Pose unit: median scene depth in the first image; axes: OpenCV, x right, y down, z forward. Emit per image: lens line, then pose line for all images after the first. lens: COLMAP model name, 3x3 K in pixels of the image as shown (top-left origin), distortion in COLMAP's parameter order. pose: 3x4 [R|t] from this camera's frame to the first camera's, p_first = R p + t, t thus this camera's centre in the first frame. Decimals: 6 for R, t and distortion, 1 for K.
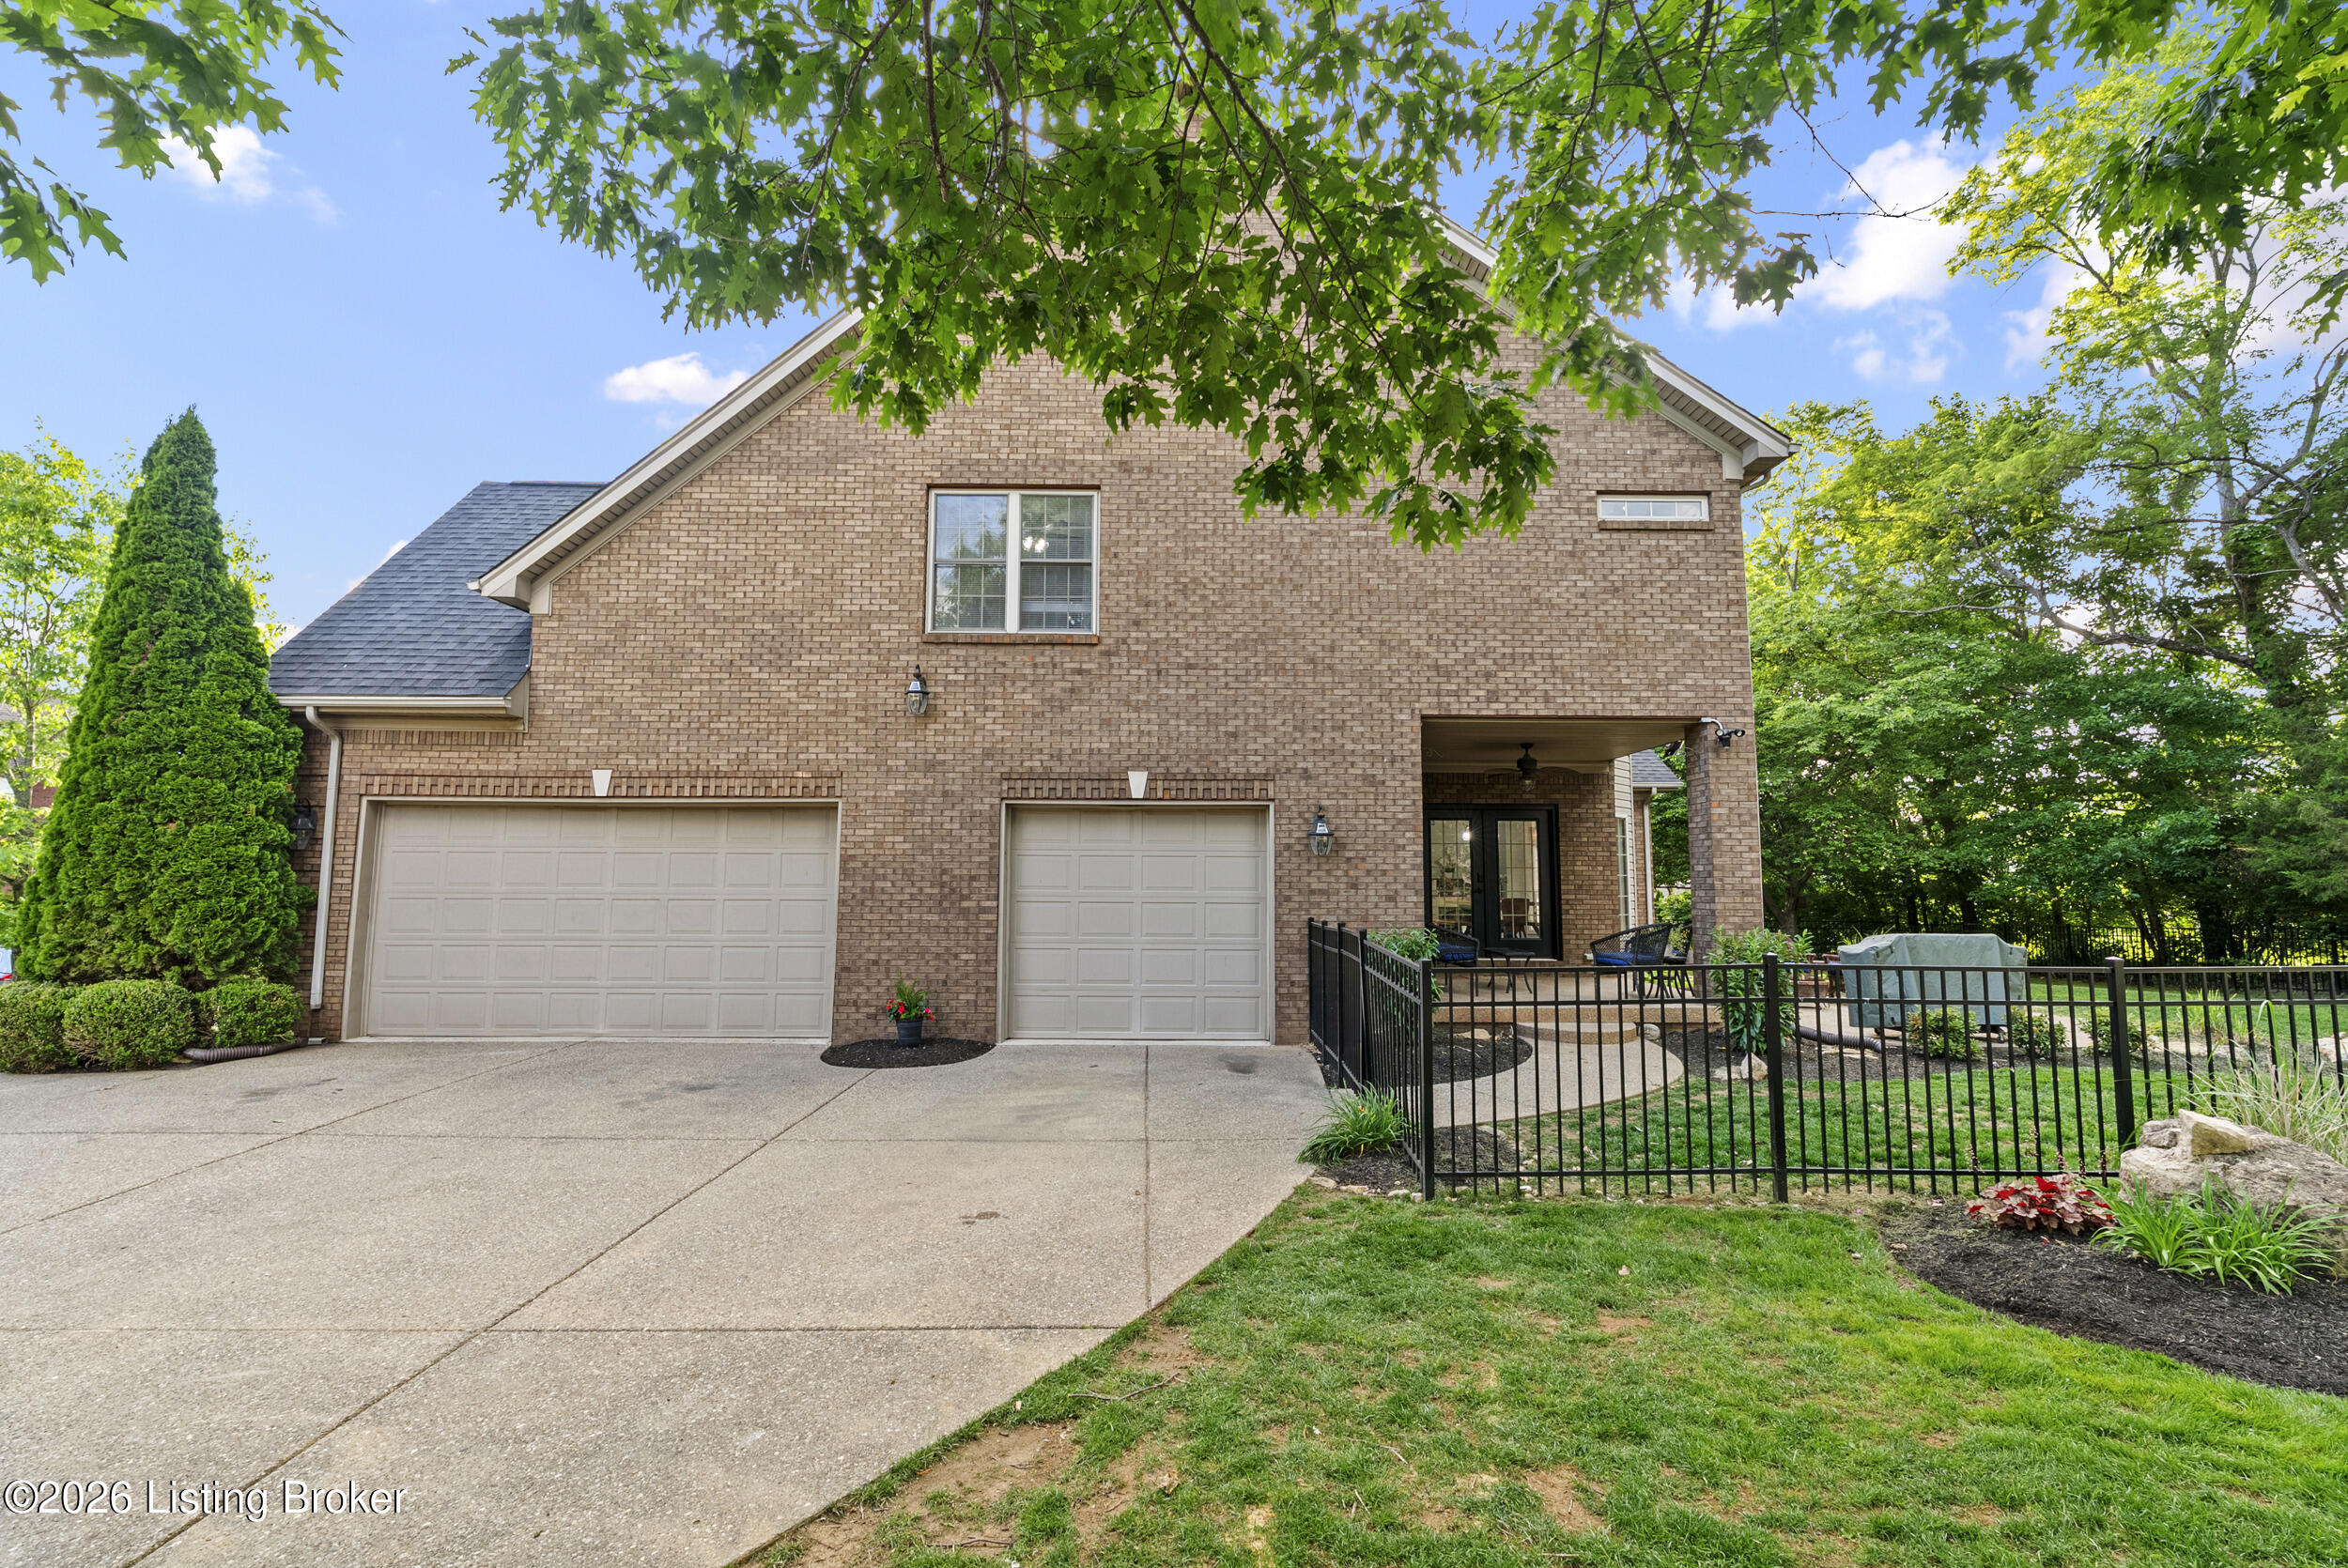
lens RADIAL K [[1060.5, 0, 1179.6], [0, 1060.5, 830.5], [0, 0, 1]] dist [-0.002230, -0.000420]
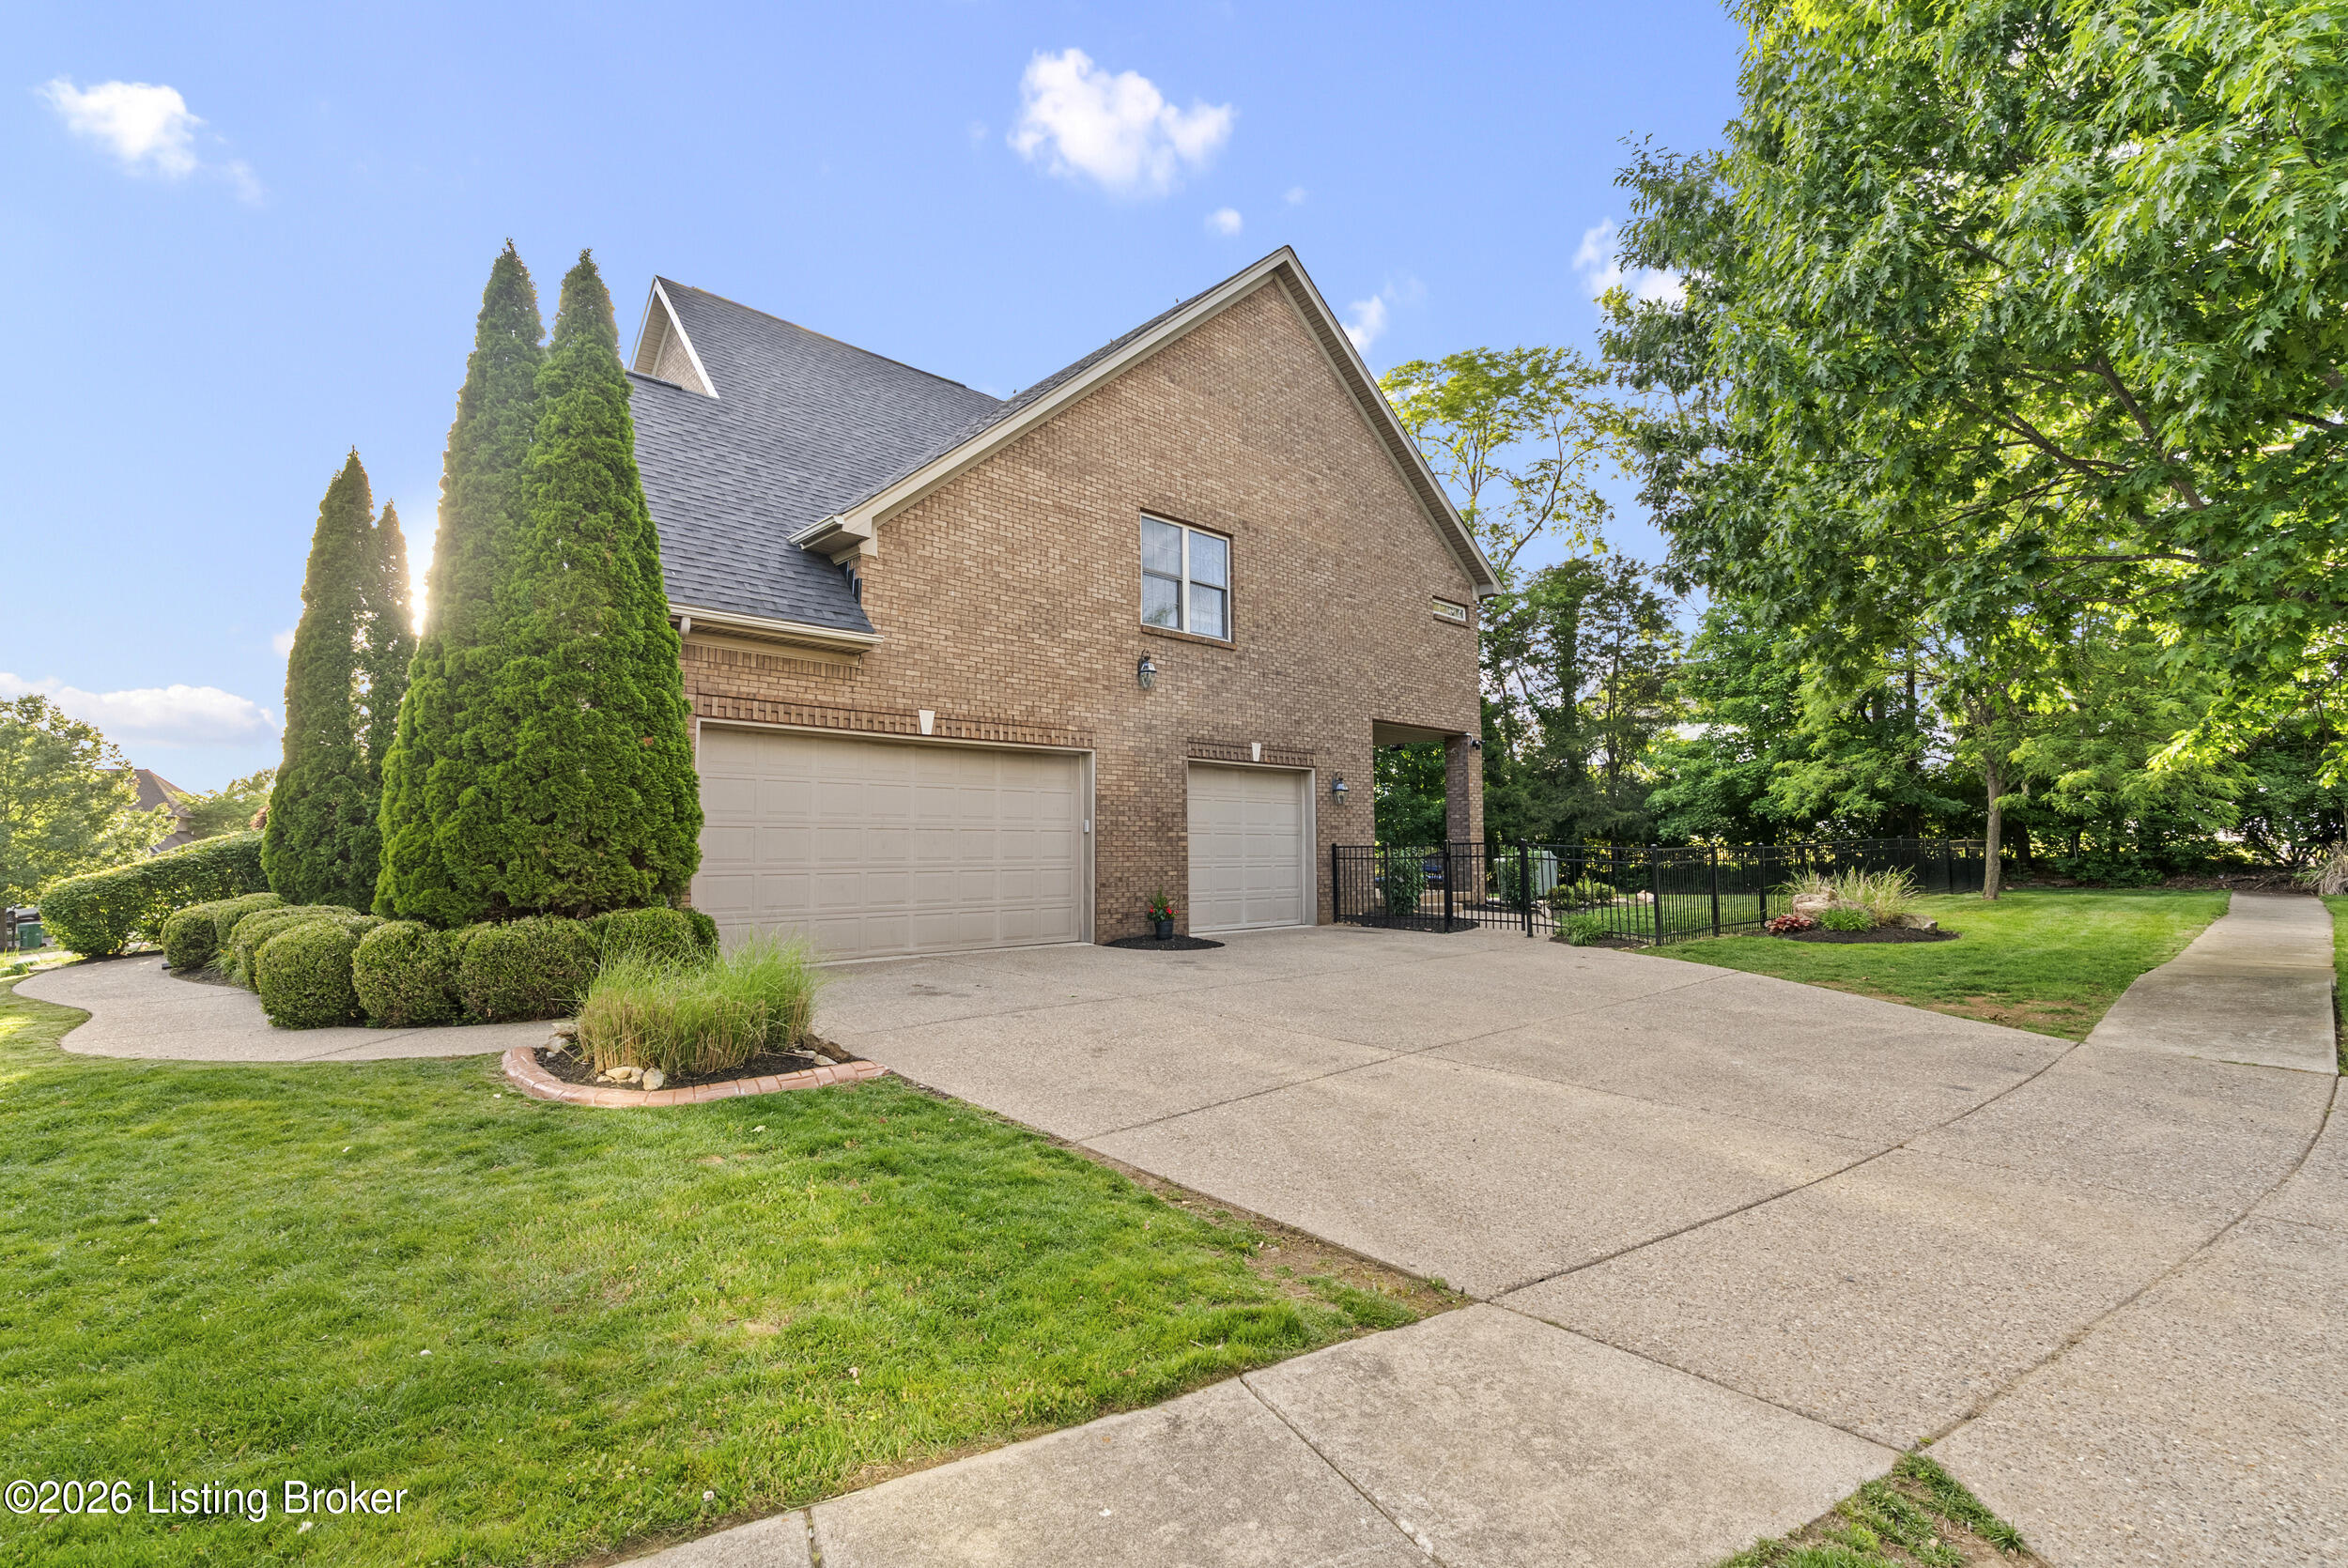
lens RADIAL K [[1060.5, 0, 1173.7], [0, 1060.5, 783.6], [0, 0, 1]] dist [-0.002230, -0.000420]
pose [[0.724071, 0.036207, 0.688775, -1.113441], [-0.057904, 0.998287, 0.008395, -0.005607], [-0.687291, -0.045961, 0.724927, 0.025255]]
